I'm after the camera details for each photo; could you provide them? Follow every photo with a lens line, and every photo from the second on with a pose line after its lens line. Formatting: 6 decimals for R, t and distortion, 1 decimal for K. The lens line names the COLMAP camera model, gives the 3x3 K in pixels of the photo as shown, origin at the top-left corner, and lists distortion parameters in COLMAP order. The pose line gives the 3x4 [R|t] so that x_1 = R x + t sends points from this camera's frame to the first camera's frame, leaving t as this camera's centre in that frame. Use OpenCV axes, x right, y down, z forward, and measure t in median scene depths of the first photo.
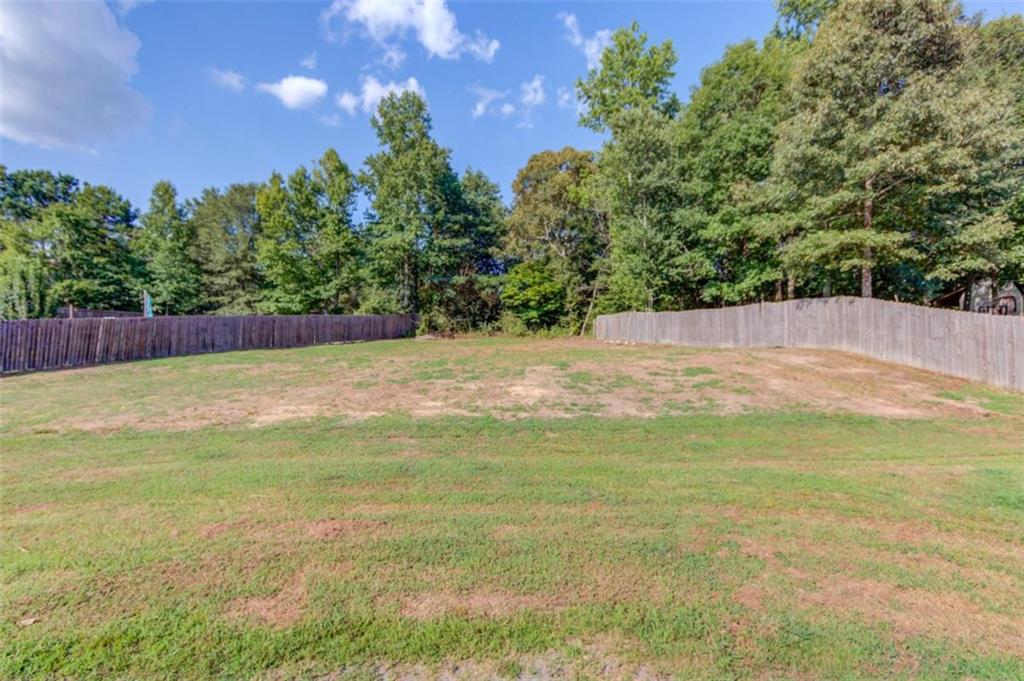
lens RADIAL K [[533.7, 0, 509.5], [0, 533.7, 347.5], [0, 0, 1]] dist [0.001484, 0.000501]
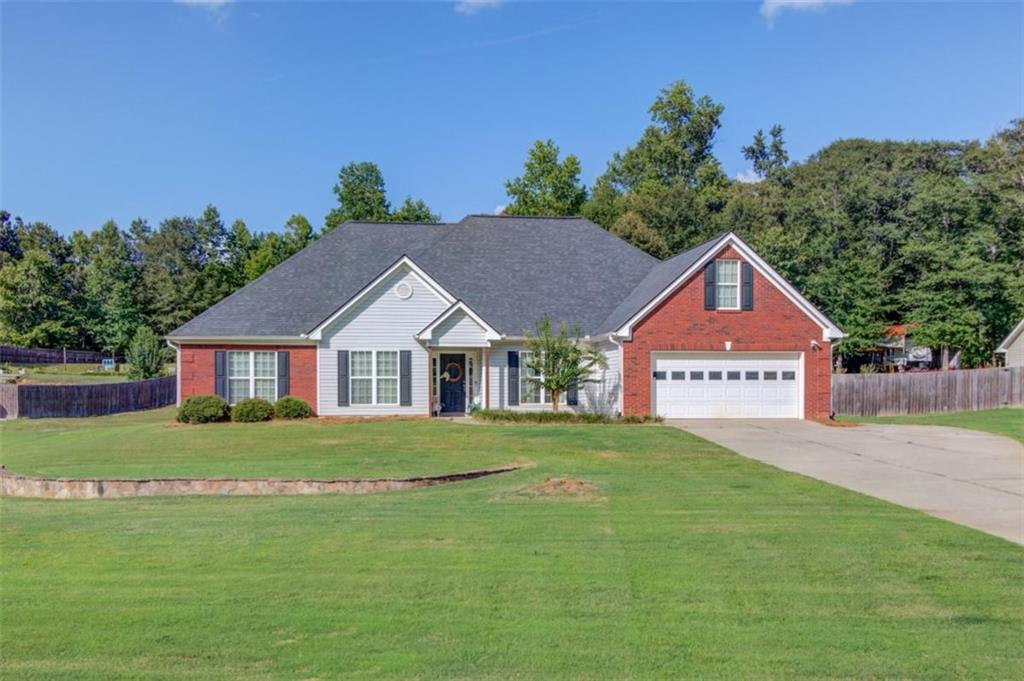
lens RADIAL K [[899.1, 0, 512.4], [0, 899.1, 341.6], [0, 0, 1]] dist [0.004830, 0.002126]
pose [[0.997263, 0.004815, 0.073774, -0.014054], [-0.000521, 0.998310, -0.058116, 0.014414], [-0.073929, 0.057918, 0.995580, -0.780620]]
